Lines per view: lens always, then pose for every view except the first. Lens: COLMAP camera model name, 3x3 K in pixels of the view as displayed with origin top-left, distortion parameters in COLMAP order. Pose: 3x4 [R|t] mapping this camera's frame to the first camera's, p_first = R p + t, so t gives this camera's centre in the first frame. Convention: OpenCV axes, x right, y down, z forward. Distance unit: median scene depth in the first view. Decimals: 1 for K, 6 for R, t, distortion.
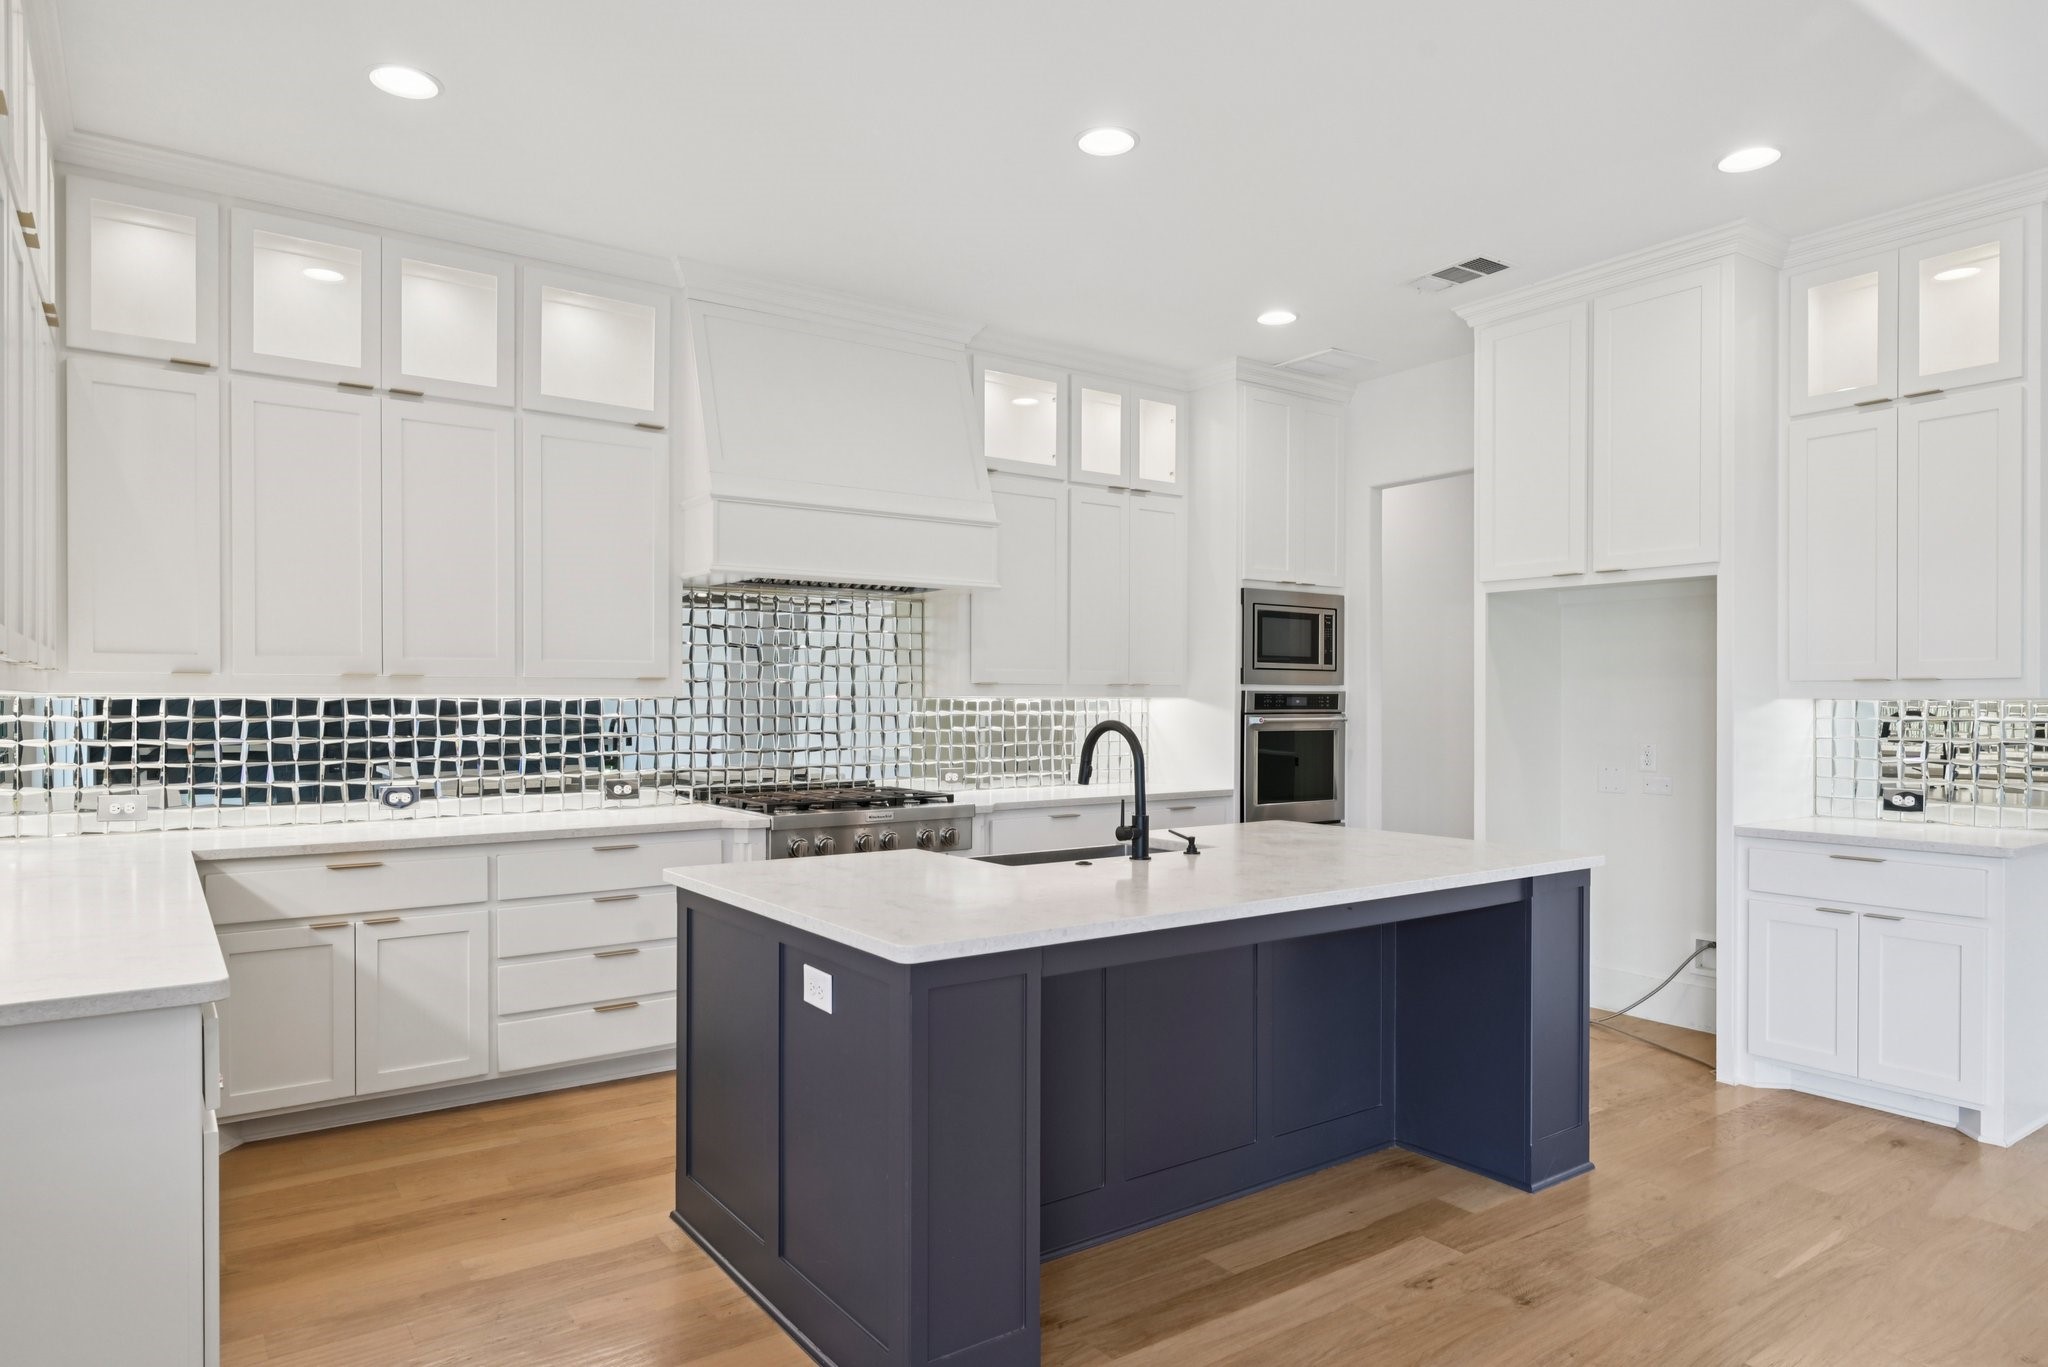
lens RADIAL K [[1222.7, 0, 1022.4], [0, 1222.7, 691.0], [0, 0, 1]] dist [0.002094, -0.001216]
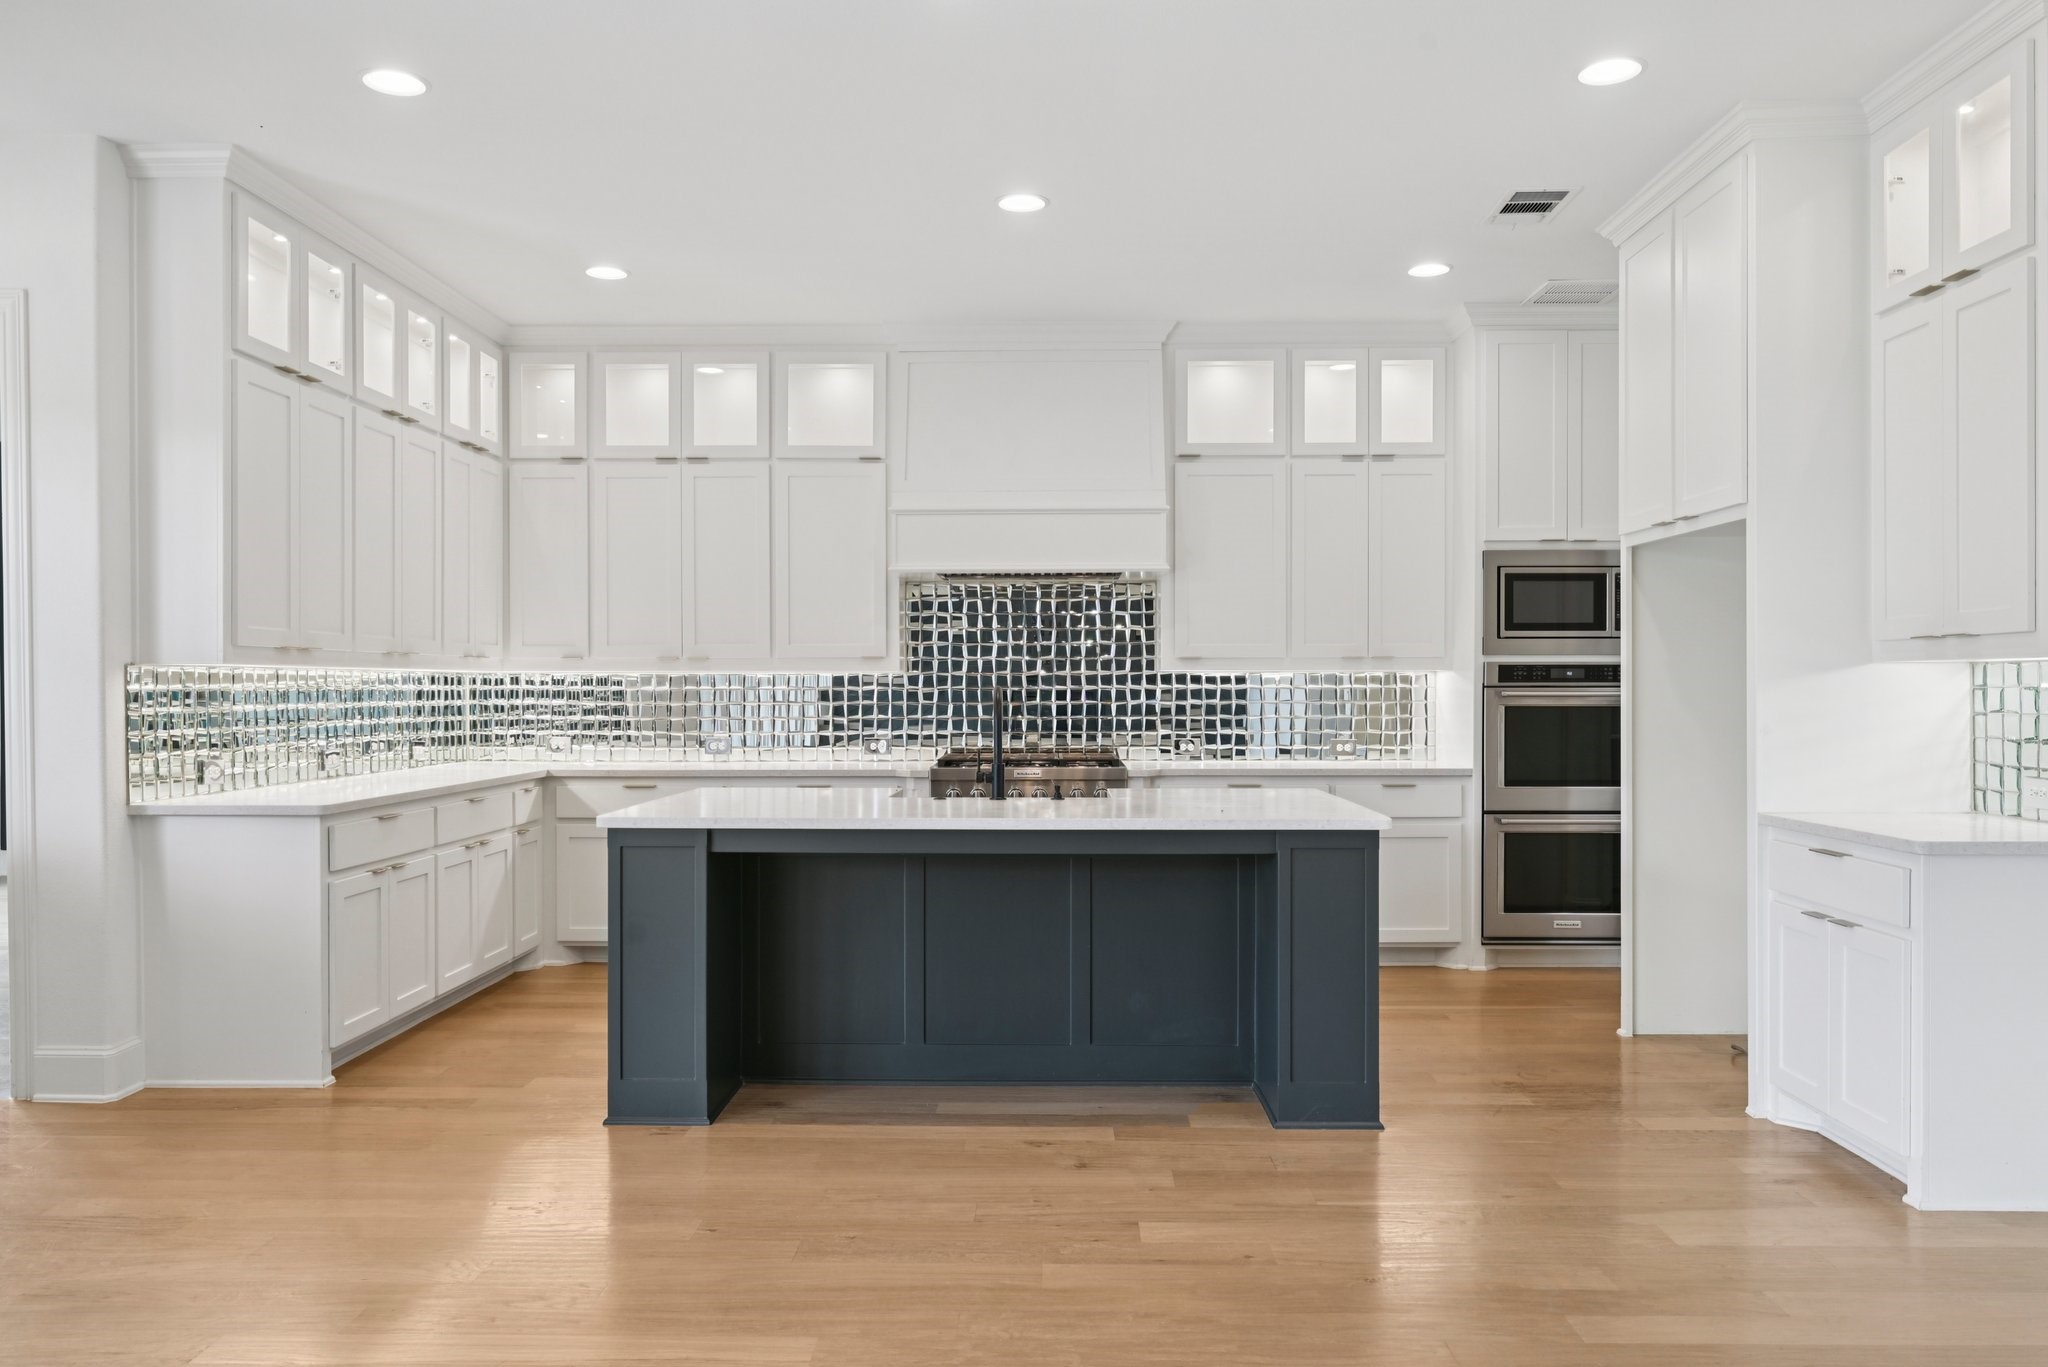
lens RADIAL K [[1427.6, 0, 1025.0], [0, 1427.6, 684.5], [0, 0, 1]] dist [0.008743, 0.002478]
pose [[0.802347, -0.003003, -0.596850, 0.739932], [0.007806, 0.999955, 0.005462, 0.010925], [0.596806, -0.009041, 0.802334, -0.095704]]
